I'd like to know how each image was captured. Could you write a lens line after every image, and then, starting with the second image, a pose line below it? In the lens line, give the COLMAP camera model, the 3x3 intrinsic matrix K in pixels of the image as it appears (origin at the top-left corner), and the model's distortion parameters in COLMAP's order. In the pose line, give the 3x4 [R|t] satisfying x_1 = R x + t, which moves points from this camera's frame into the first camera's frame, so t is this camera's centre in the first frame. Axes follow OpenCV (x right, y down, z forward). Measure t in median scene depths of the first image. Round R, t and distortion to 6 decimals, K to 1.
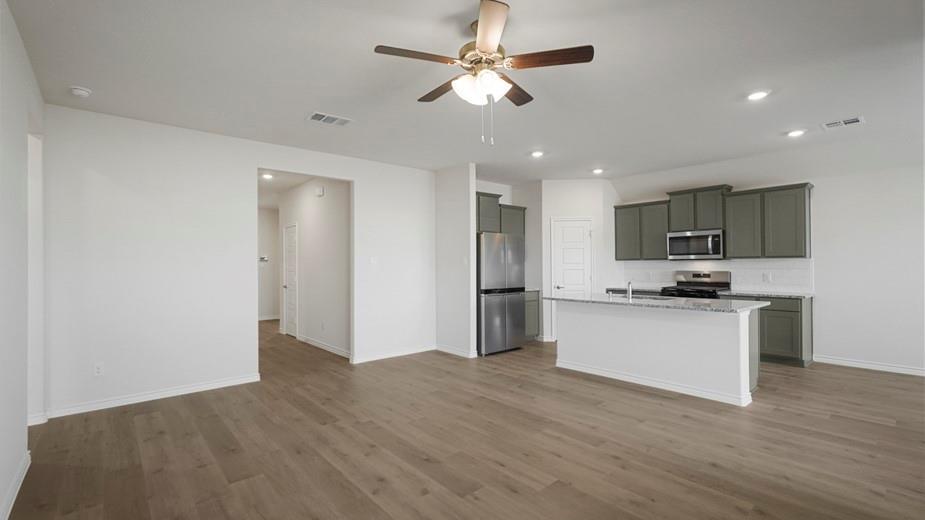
lens RADIAL K [[410.2, 0, 460.1], [0, 410.2, 262.7], [0, 0, 1]] dist [-0.018102, 0.010278]
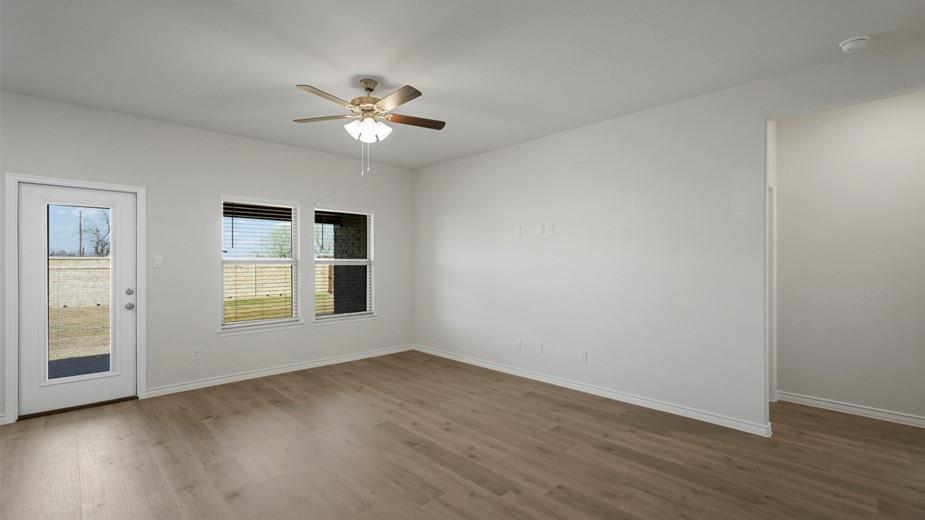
lens RADIAL K [[410.2, 0, 460.1], [0, 410.2, 262.7], [0, 0, 1]] dist [-0.018102, 0.010278]
pose [[-0.998551, 0.006879, -0.053371, -0.070383], [0.007409, 0.999925, -0.009750, 0.004954], [0.053300, -0.010131, -0.998527, 0.983498]]
